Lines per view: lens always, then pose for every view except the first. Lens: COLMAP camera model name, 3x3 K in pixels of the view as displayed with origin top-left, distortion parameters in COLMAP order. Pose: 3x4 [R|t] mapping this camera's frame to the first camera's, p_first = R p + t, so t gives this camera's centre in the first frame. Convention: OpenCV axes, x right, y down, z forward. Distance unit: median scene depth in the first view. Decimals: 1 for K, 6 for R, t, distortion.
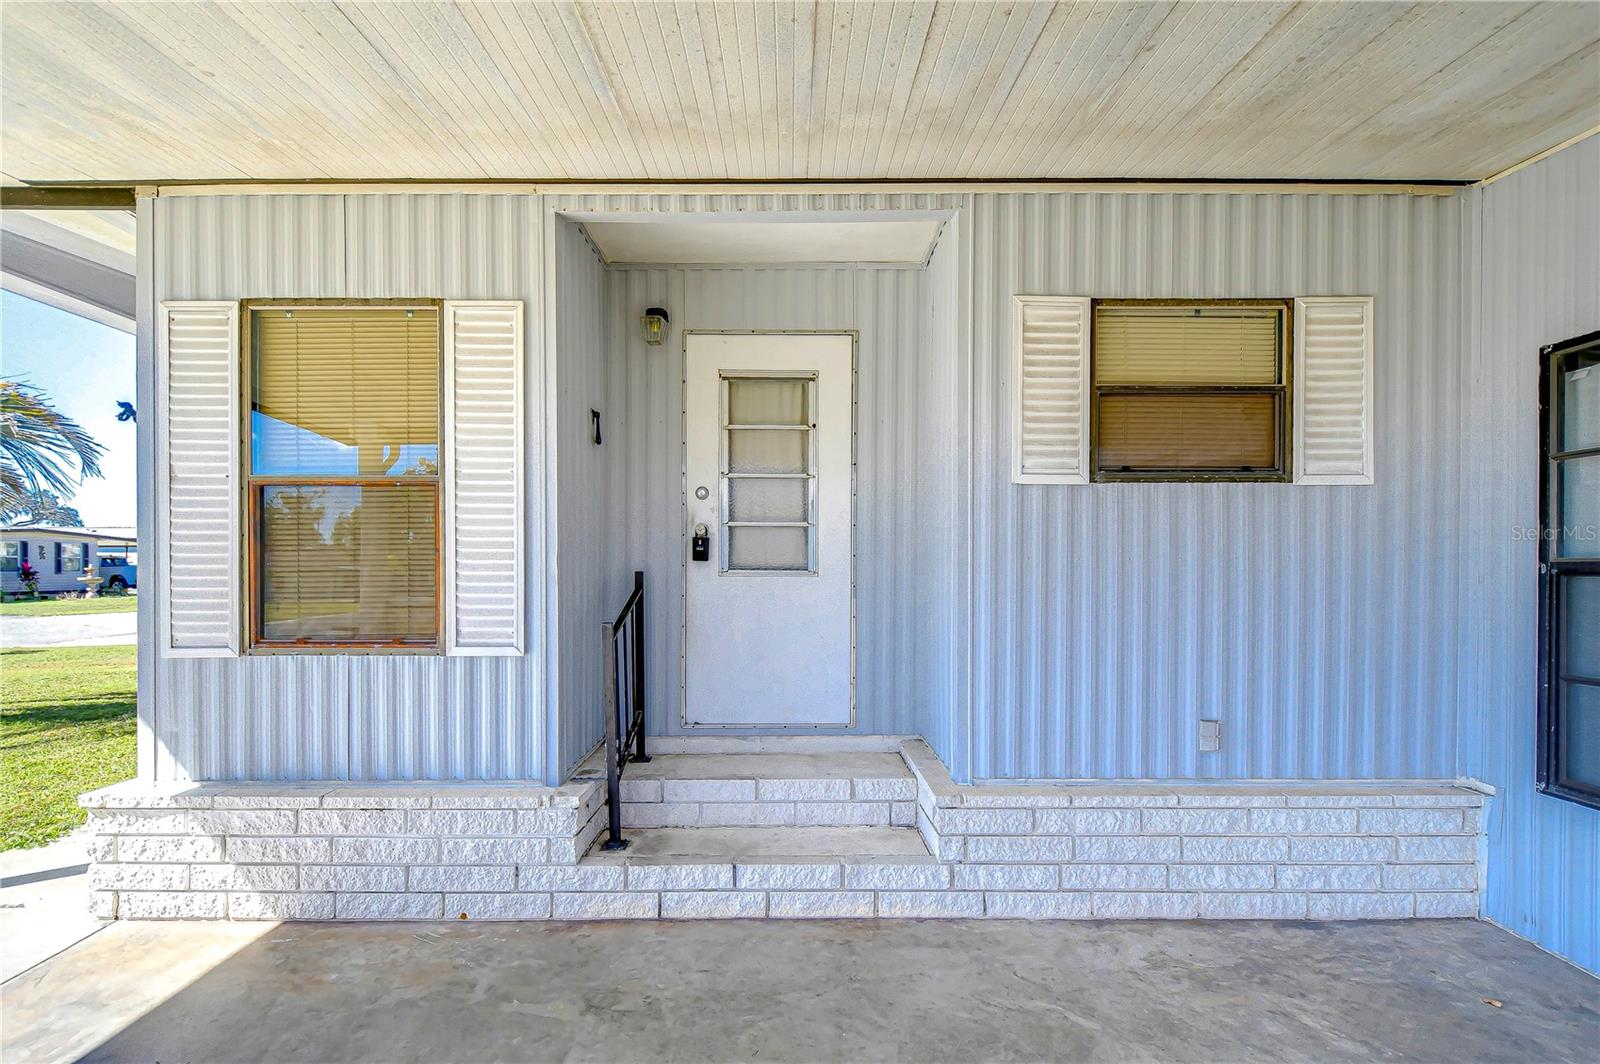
lens RADIAL K [[719.8, 0, 801.1], [0, 719.8, 575.4], [0, 0, 1]] dist [0.017544, -0.012512]
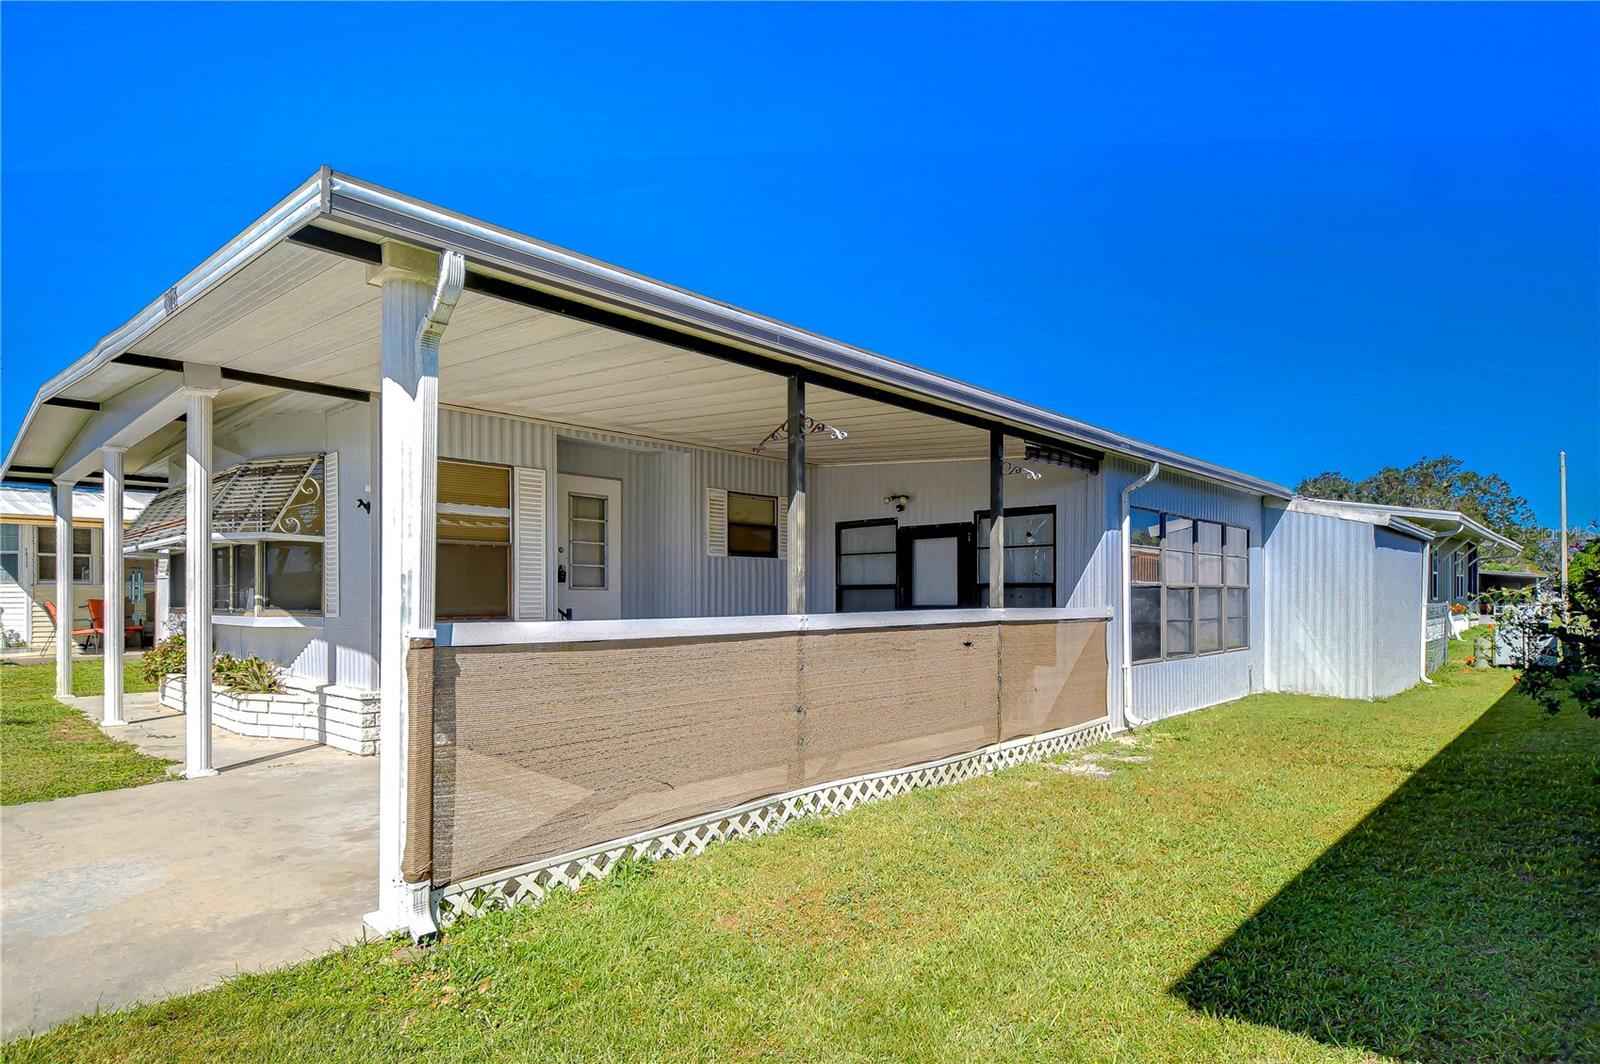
lens RADIAL K [[878.5, 0, 778.6], [0, 878.5, 604.8], [0, 0, 1]] dist [0.007113, -0.017731]
pose [[0.690072, -0.006470, 0.723712, -1.956424], [0.012248, 0.999921, -0.002739, 0.074341], [-0.723637, 0.010754, 0.690097, -1.530154]]
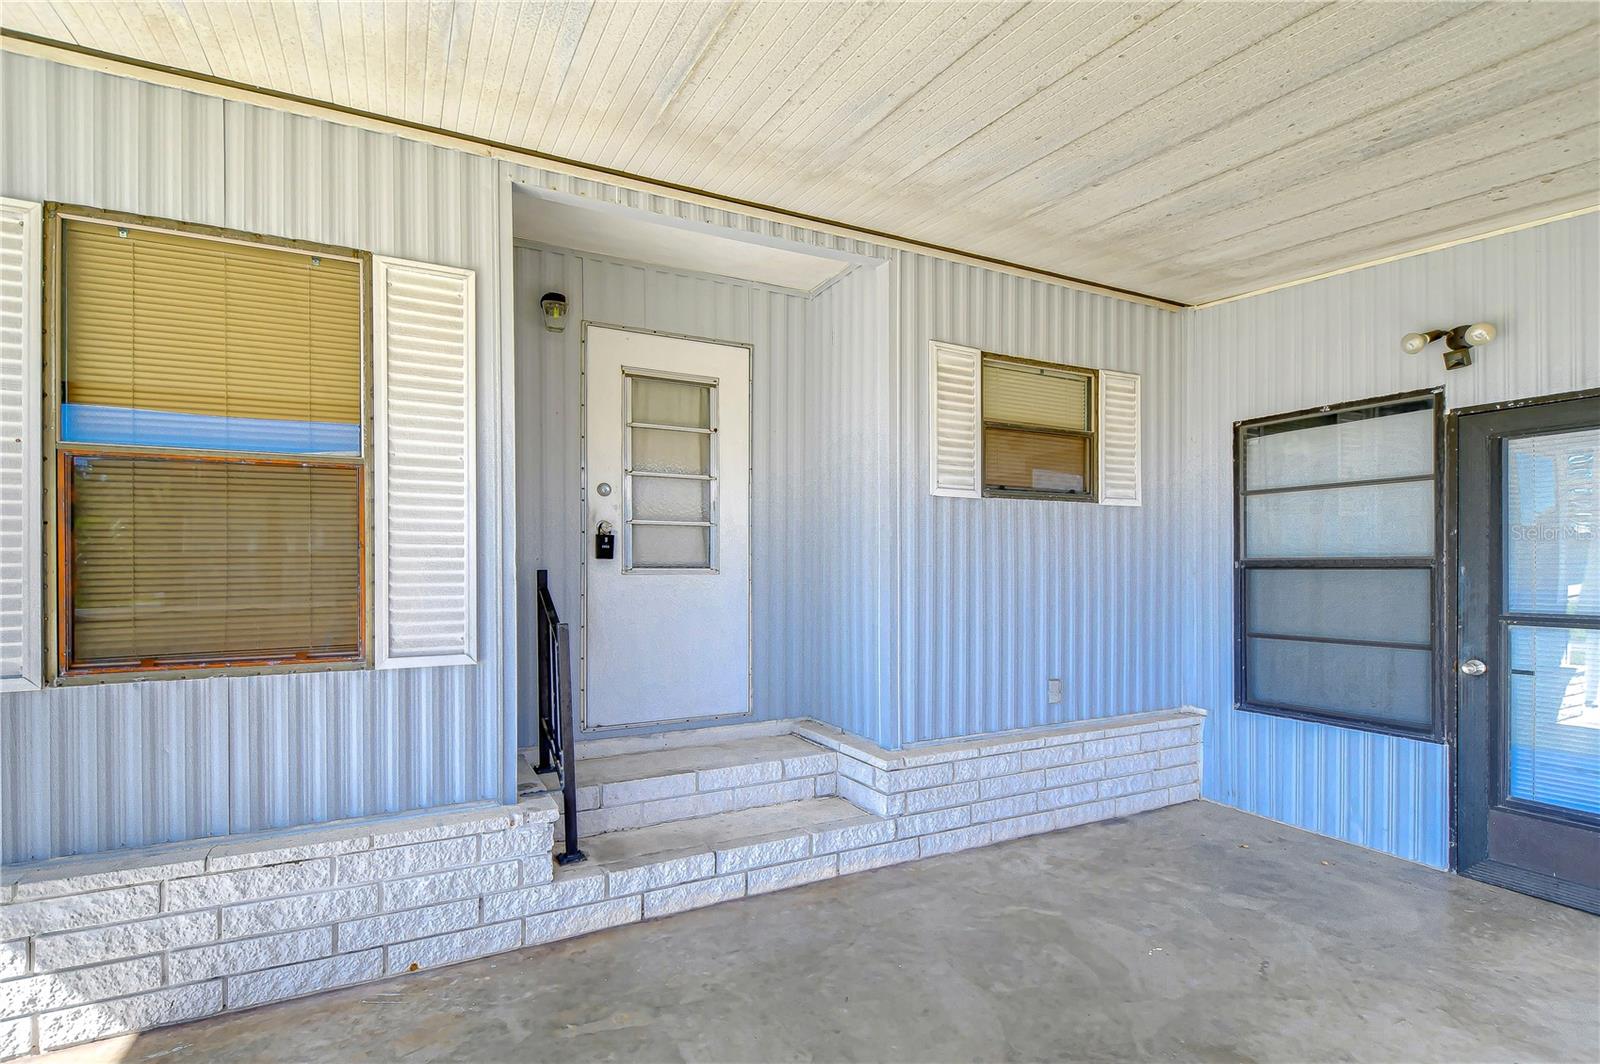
lens RADIAL K [[712.0, 0, 793.8], [0, 712.0, 568.9], [0, 0, 1]] dist [0.012975, -0.007921]
pose [[0.901620, -0.004251, 0.432508, -0.419633], [0.007319, 0.999958, -0.005428, 0.000754], [-0.432467, 0.008059, 0.901614, 0.023708]]
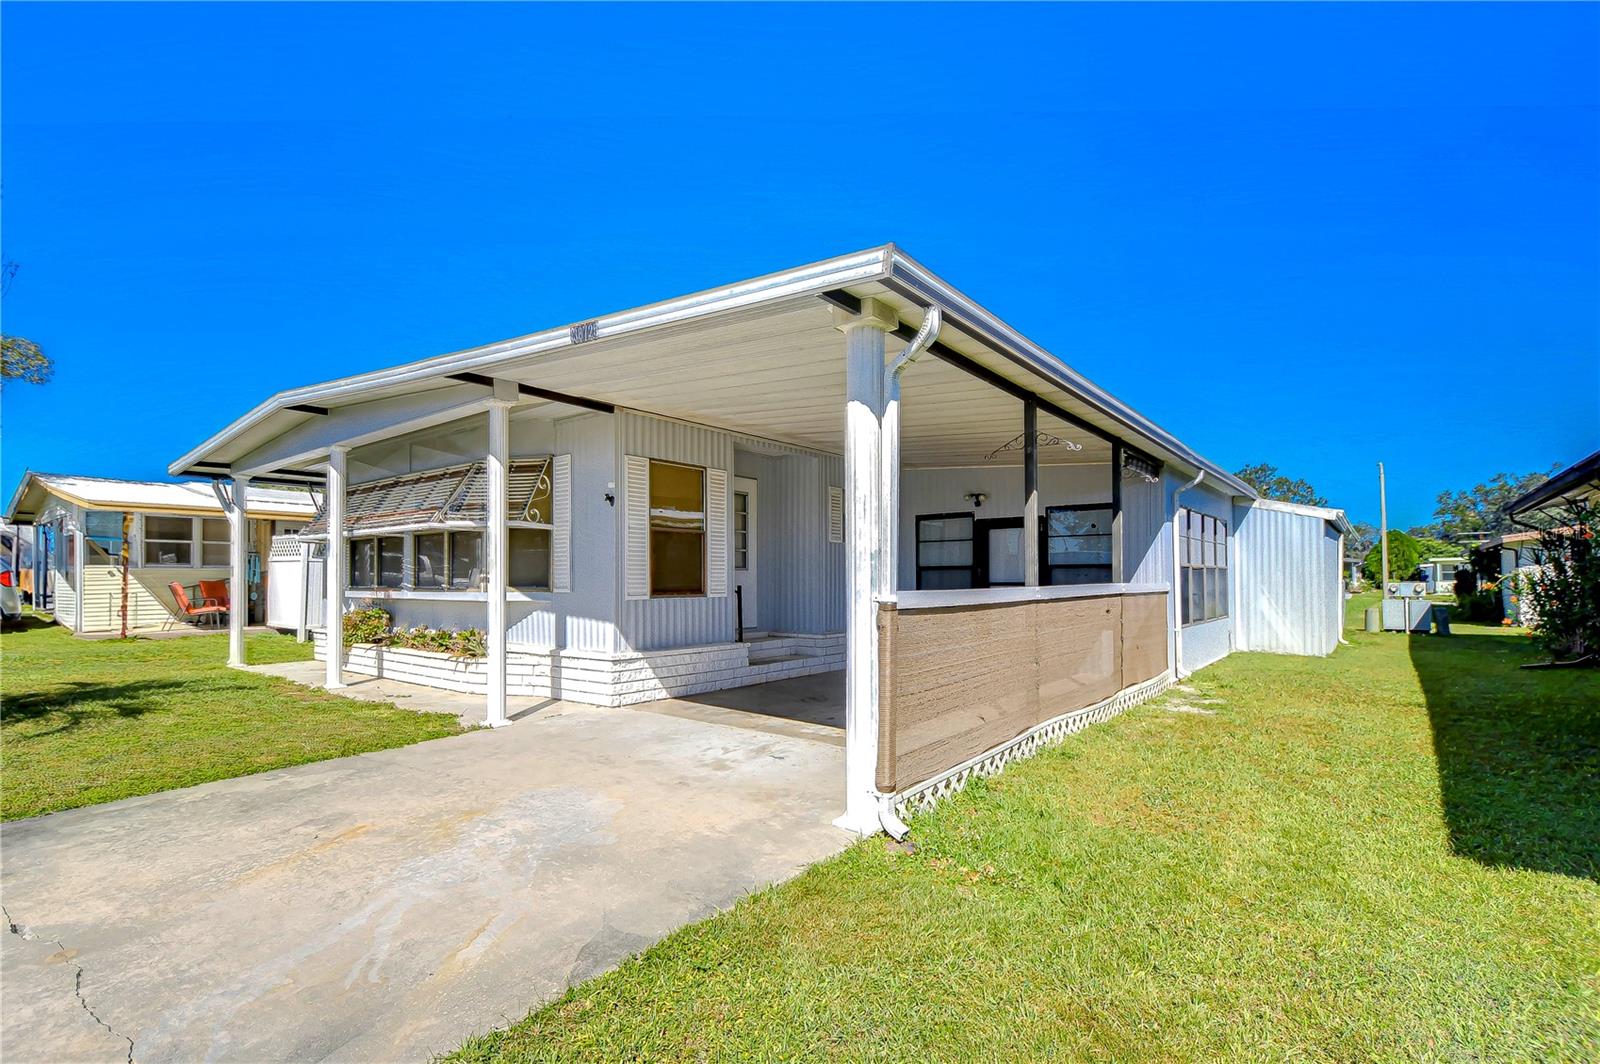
lens RADIAL K [[751.9, 0, 782.5], [0, 751.9, 569.6], [0, 0, 1]] dist [0.008413, -0.010079]
pose [[0.628852, 0.008808, 0.777475, -2.580789], [0.015132, 0.999608, -0.023564, 0.081697], [-0.777377, 0.026583, 0.628472, -1.033979]]
